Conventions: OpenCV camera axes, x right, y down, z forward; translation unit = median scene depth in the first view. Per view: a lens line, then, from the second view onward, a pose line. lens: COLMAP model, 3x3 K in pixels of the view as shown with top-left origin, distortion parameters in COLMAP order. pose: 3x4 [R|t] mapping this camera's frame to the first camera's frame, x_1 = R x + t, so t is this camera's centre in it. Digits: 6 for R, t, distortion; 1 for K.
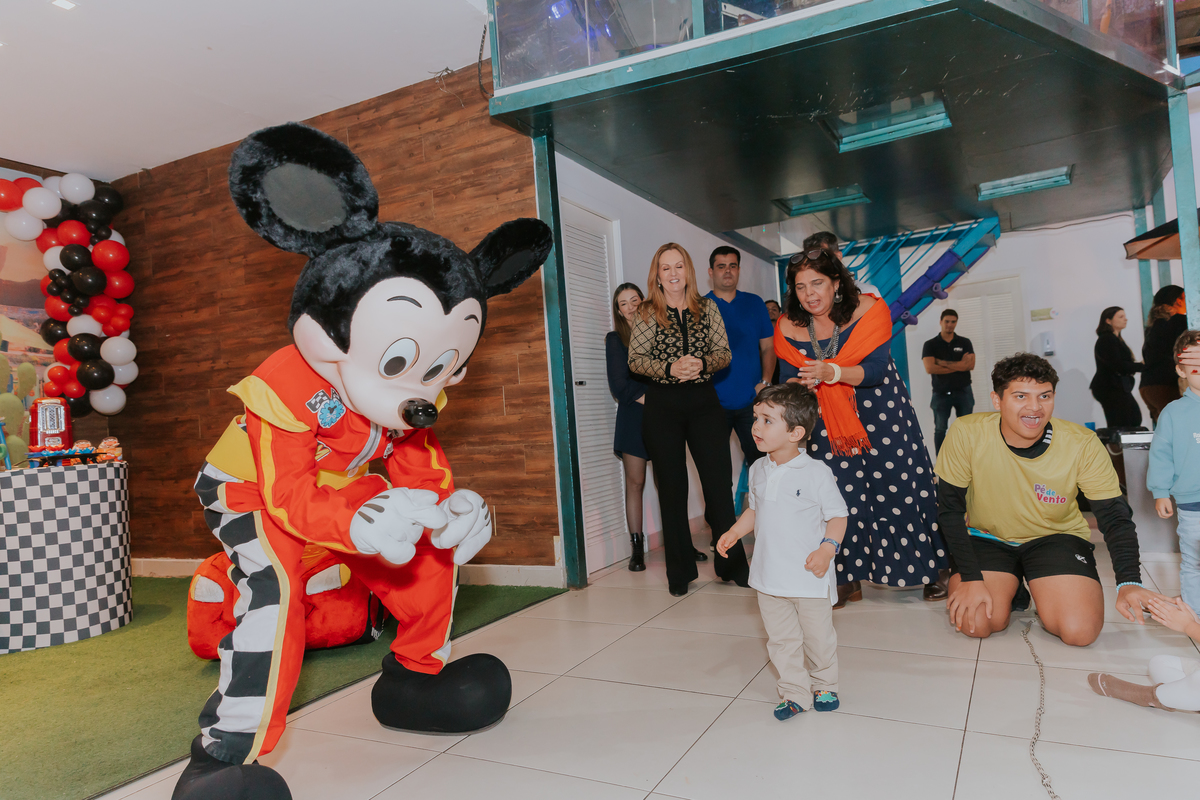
lens RADIAL K [[782.5, 0, 610.1], [0, 782.5, 391.4], [0, 0, 1]] dist [0.041094, -0.028507]
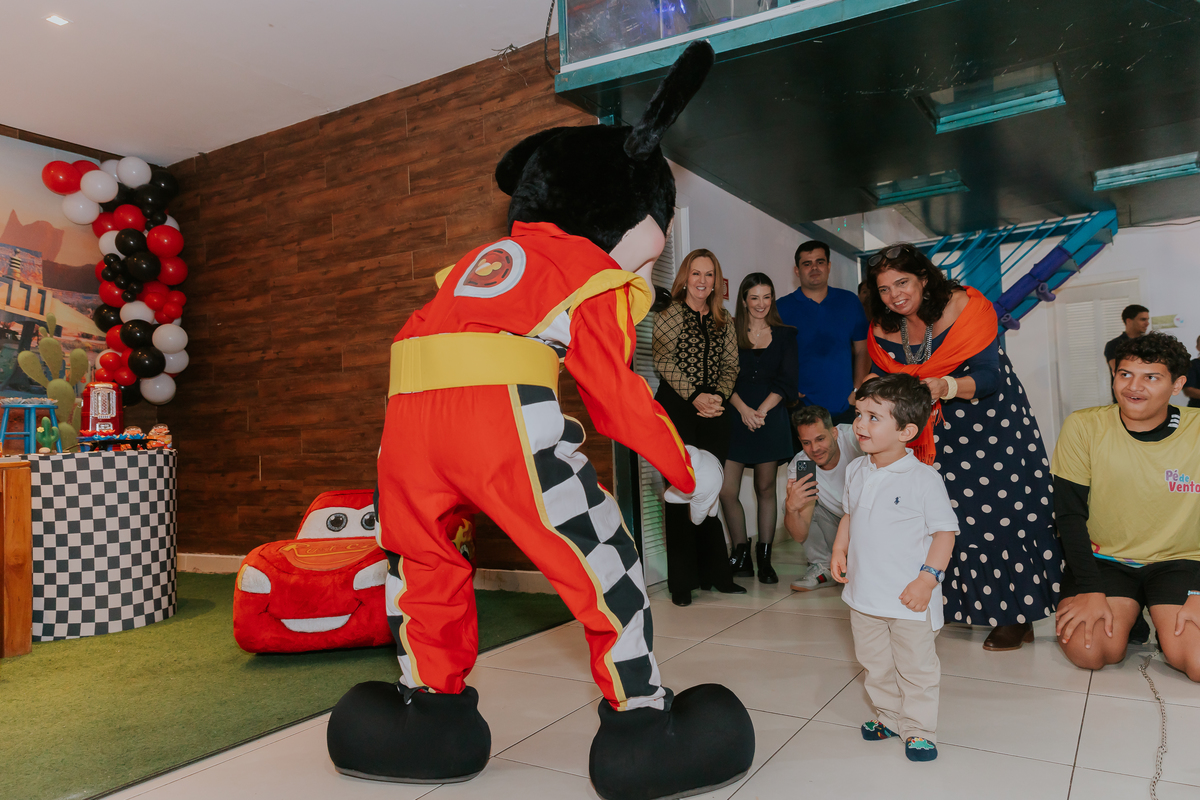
lens RADIAL K [[843.7, 0, 602.4], [0, 843.7, 391.9], [0, 0, 1]] dist [0.046754, -0.018804]
pose [[0.996612, 0.024227, -0.078600, -0.006544], [-0.025338, 0.999592, -0.013179, 0.017028], [0.078249, 0.015126, 0.996819, -0.005646]]
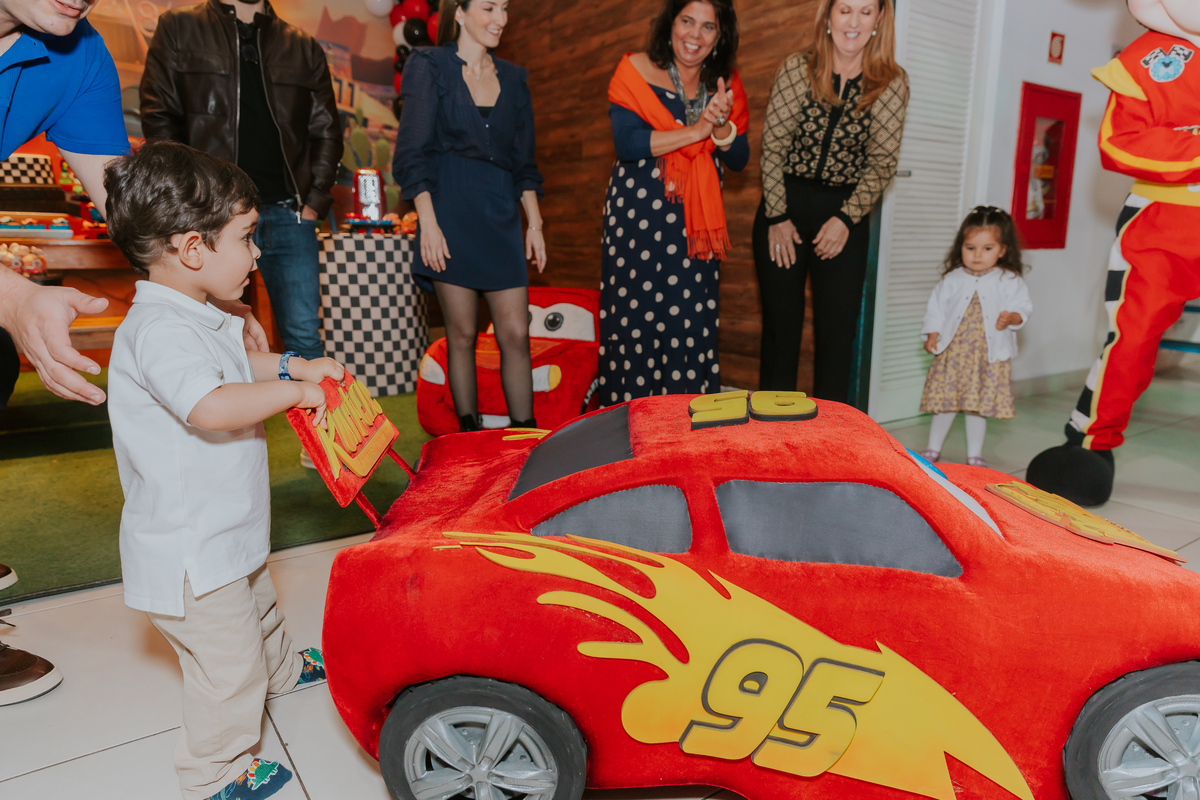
lens RADIAL K [[782.5, 0, 596.3], [0, 782.5, 378.2], [0, 0, 1]] dist [0.041094, -0.028507]
pose [[0.867198, 0.156019, -0.472890, 0.087842], [-0.048400, 0.971562, 0.231786, 0.019682], [0.495605, -0.178116, 0.850088, 0.199344]]
